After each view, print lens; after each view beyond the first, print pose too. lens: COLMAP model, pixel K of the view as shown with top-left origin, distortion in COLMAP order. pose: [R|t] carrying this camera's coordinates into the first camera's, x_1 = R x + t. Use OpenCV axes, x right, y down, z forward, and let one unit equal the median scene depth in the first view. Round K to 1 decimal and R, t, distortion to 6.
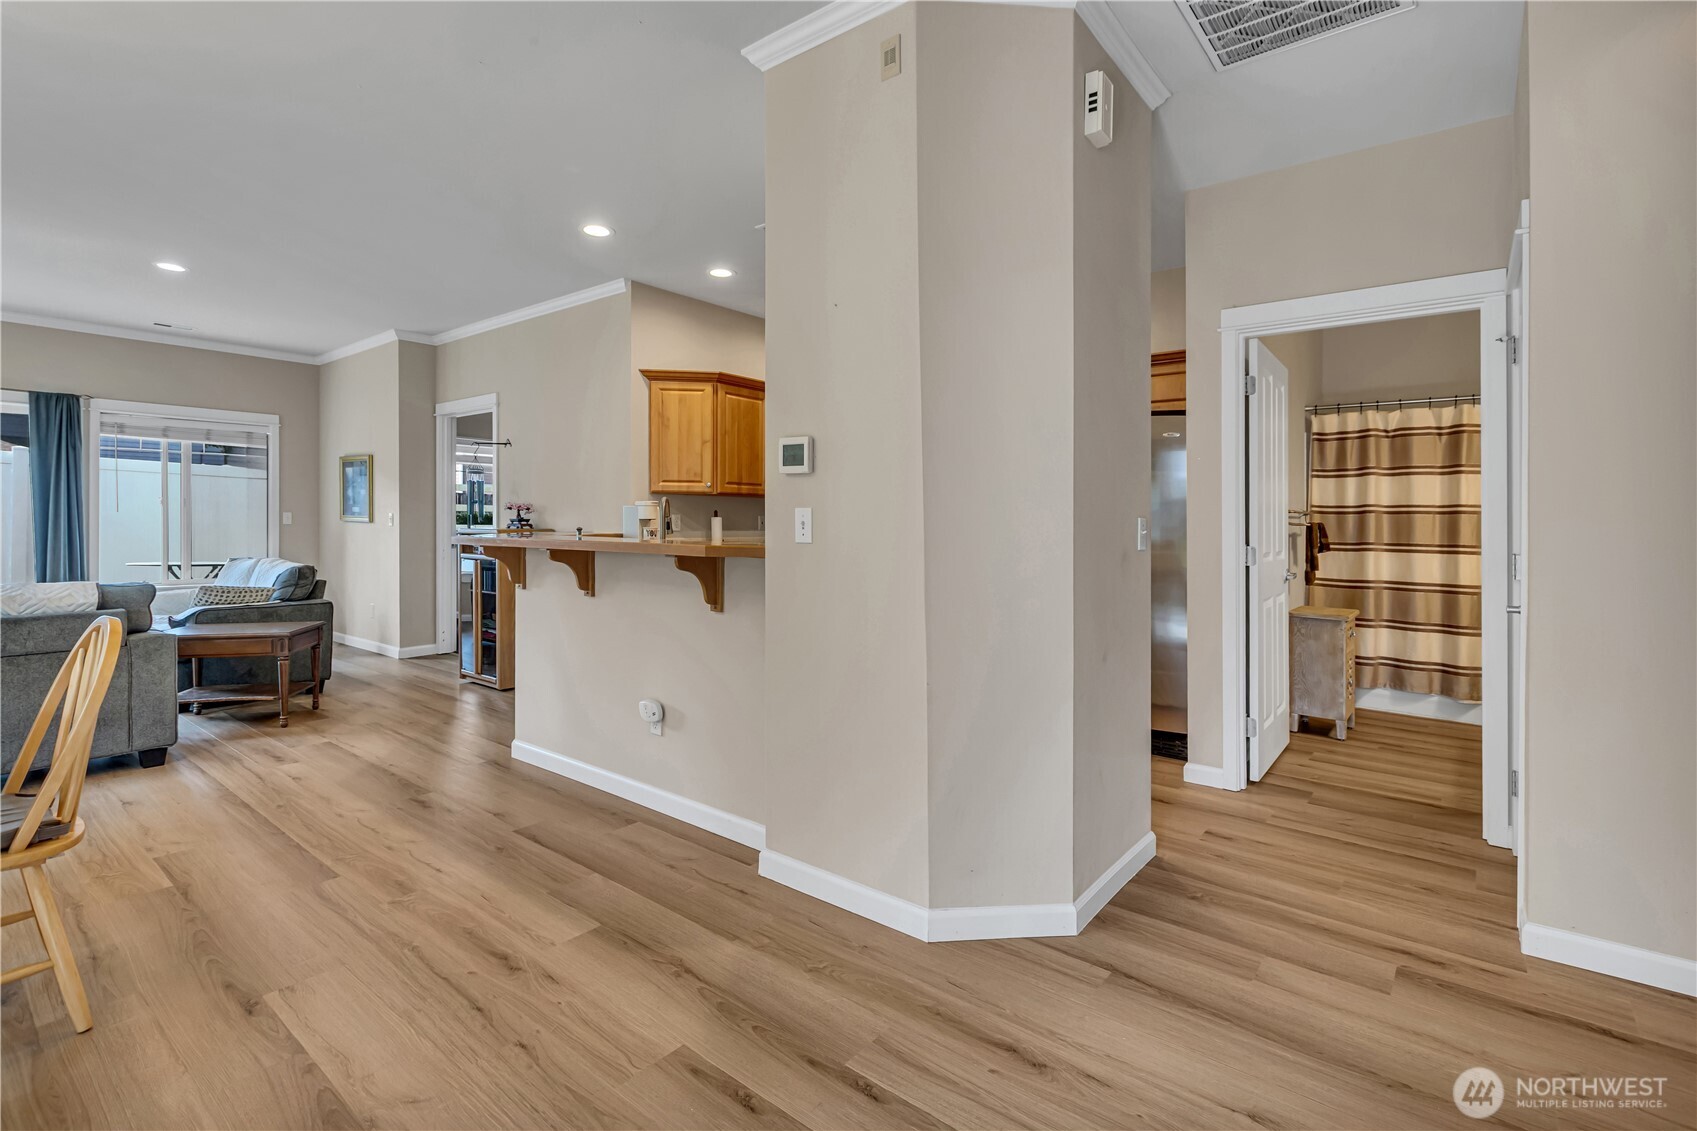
lens RADIAL K [[781.3, 0, 853.4], [0, 781.3, 509.9], [0, 0, 1]] dist [-0.002055, 0.001695]
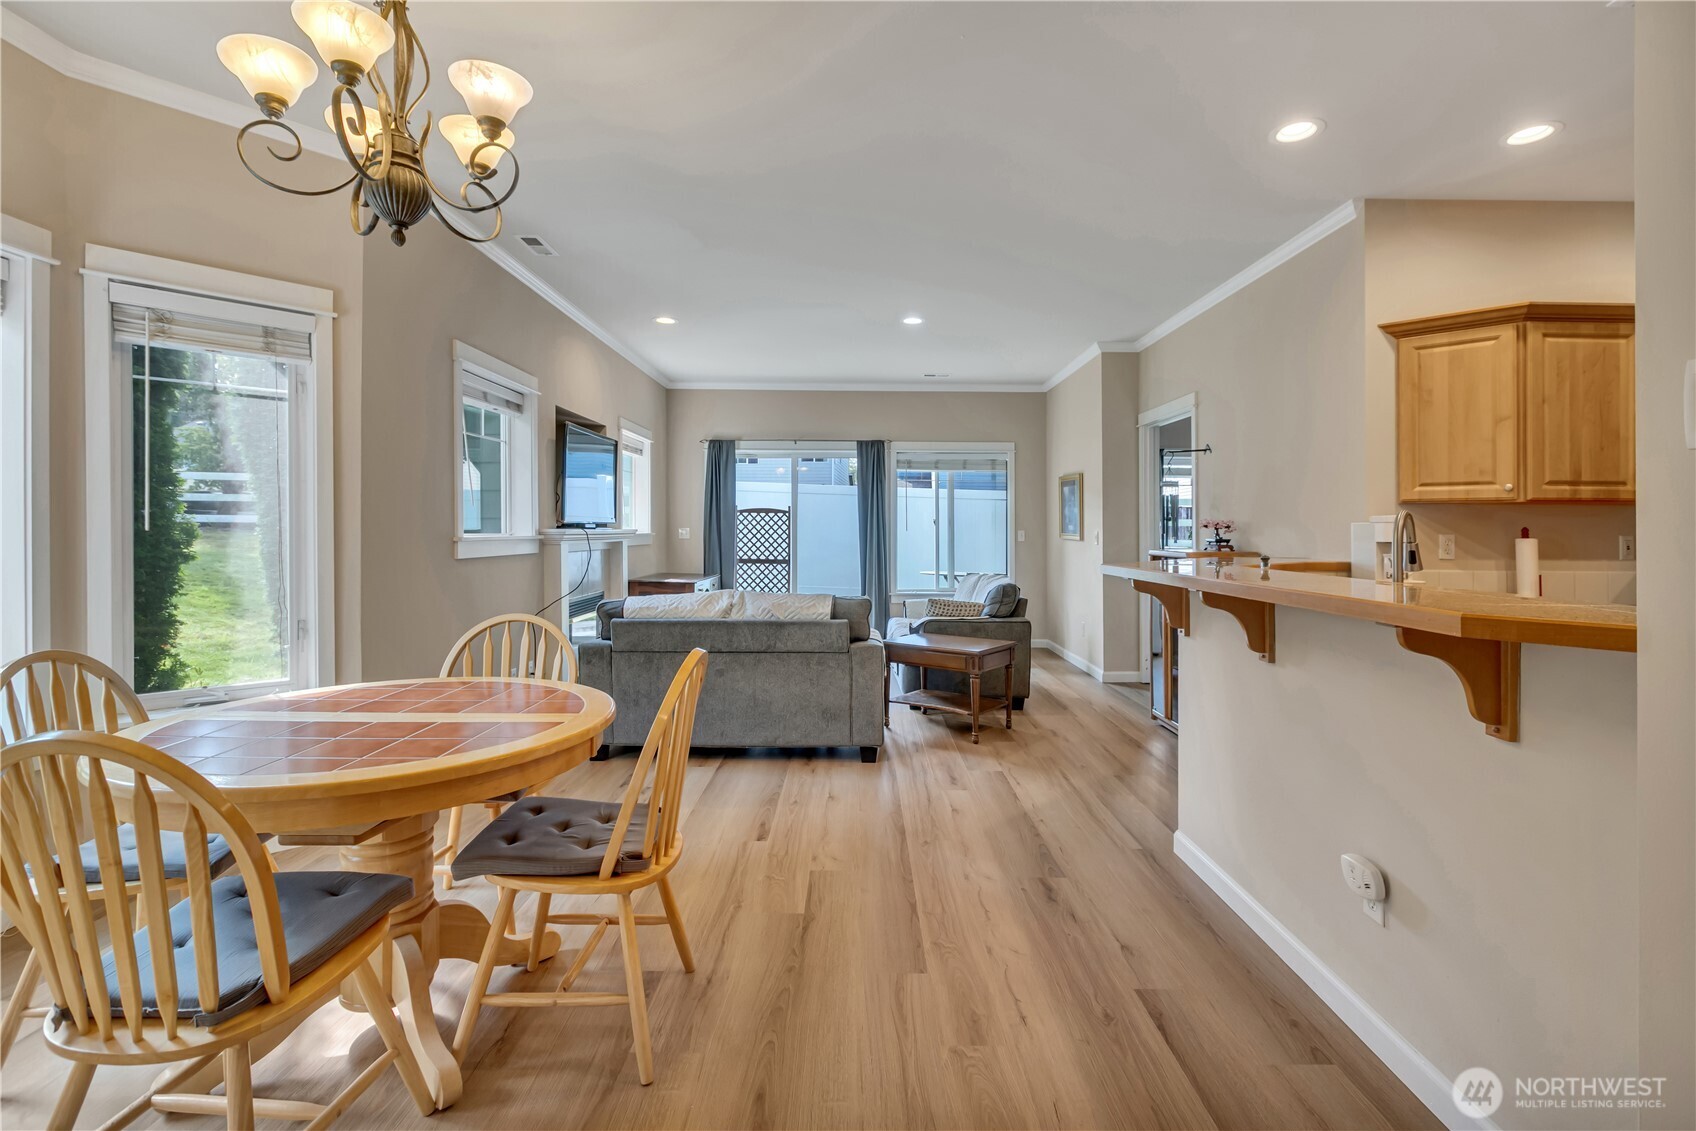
lens RADIAL K [[788.2, 0, 845.0], [0, 788.2, 532.5], [0, 0, 1]] dist [-0.007030, 0.002028]
pose [[0.619652, -0.001746, -0.784874, -0.030892], [0.010713, 0.999923, 0.006234, -0.008040], [0.784803, -0.012271, 0.619623, 0.279809]]
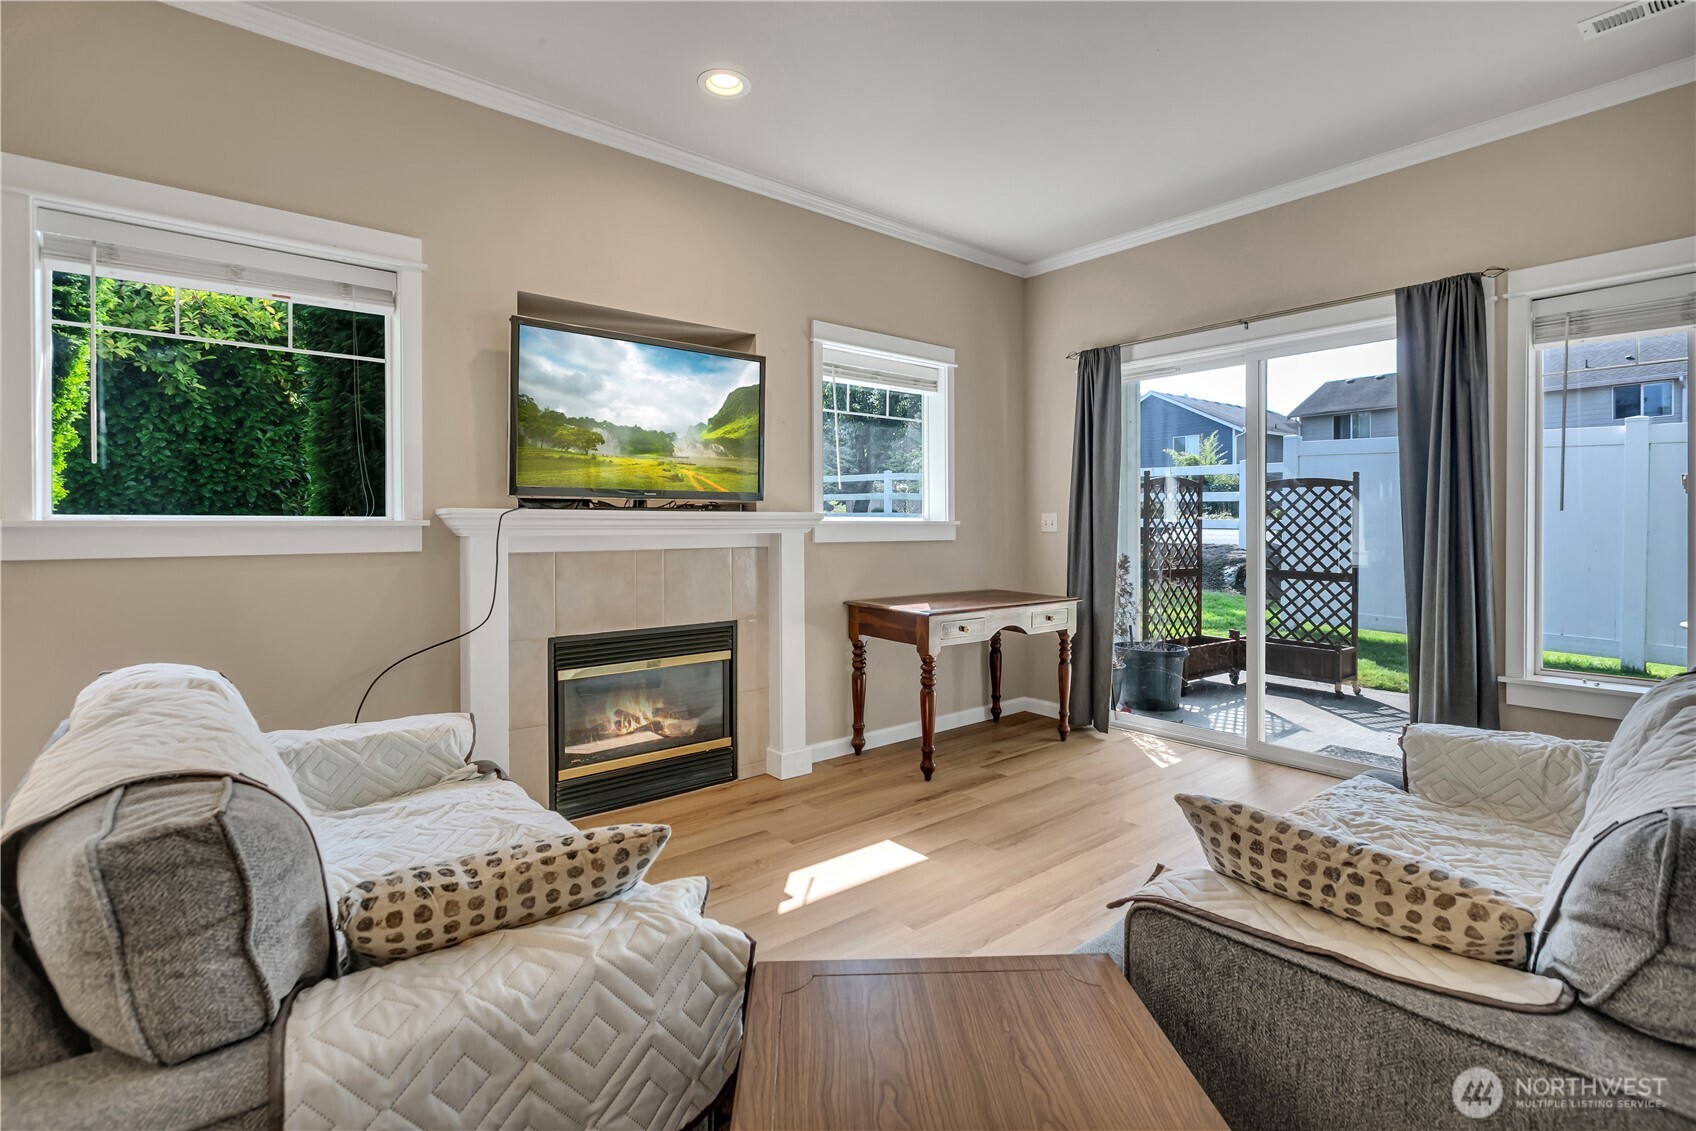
lens RADIAL K [[769.4, 0, 848.8], [0, 769.4, 528.8], [0, 0, 1]] dist [-0.004066, 0.000173]
pose [[-0.211039, -0.004377, -0.977468, -0.770893], [0.011169, 0.999914, -0.006889, 0.019753], [0.977414, -0.012371, -0.210972, 1.265439]]
